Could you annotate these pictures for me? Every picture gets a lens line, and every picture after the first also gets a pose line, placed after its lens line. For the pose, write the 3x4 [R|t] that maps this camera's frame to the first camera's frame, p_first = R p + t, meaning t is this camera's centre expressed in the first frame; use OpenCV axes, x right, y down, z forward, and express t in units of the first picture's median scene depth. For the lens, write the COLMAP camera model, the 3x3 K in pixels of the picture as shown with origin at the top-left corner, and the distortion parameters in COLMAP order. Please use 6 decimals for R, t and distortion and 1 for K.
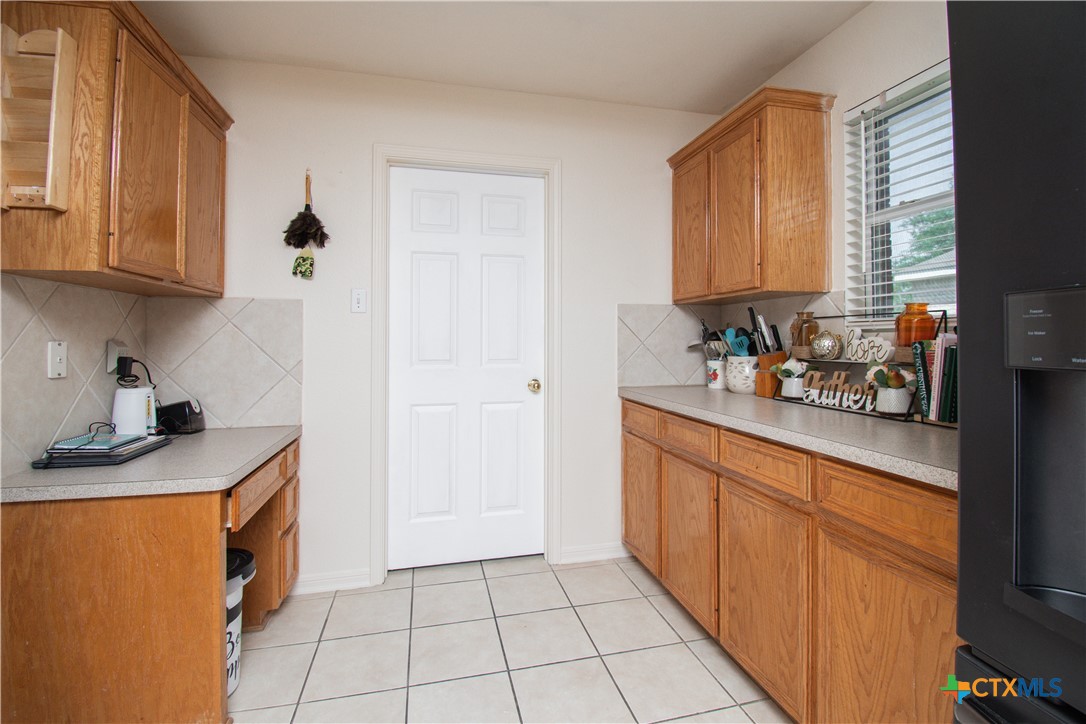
lens RADIAL K [[481.7, 0, 542.1], [0, 481.7, 336.0], [0, 0, 1]] dist [-0.020595, -0.000330]
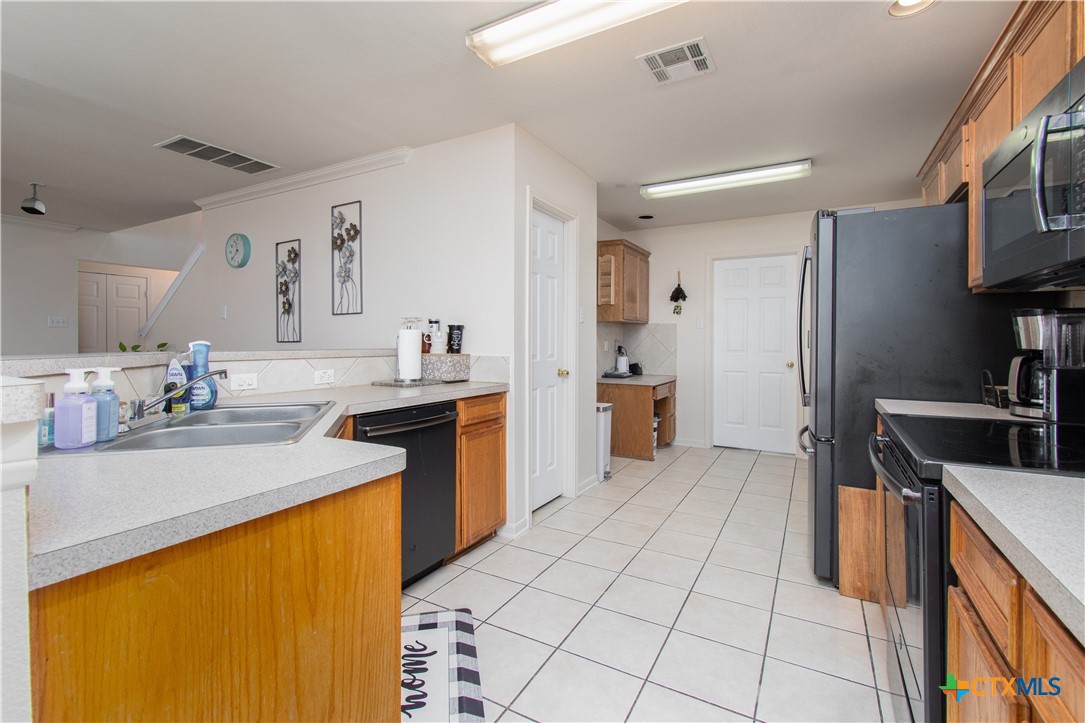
lens RADIAL K [[481.2, 0, 541.6], [0, 481.2, 335.5], [0, 0, 1]] dist [-0.020595, -0.000330]
pose [[0.731712, -0.000960, -0.681614, 0.688386], [0.005418, 0.999976, 0.004408, -0.031097], [0.681593, -0.006918, 0.731699, -1.309848]]
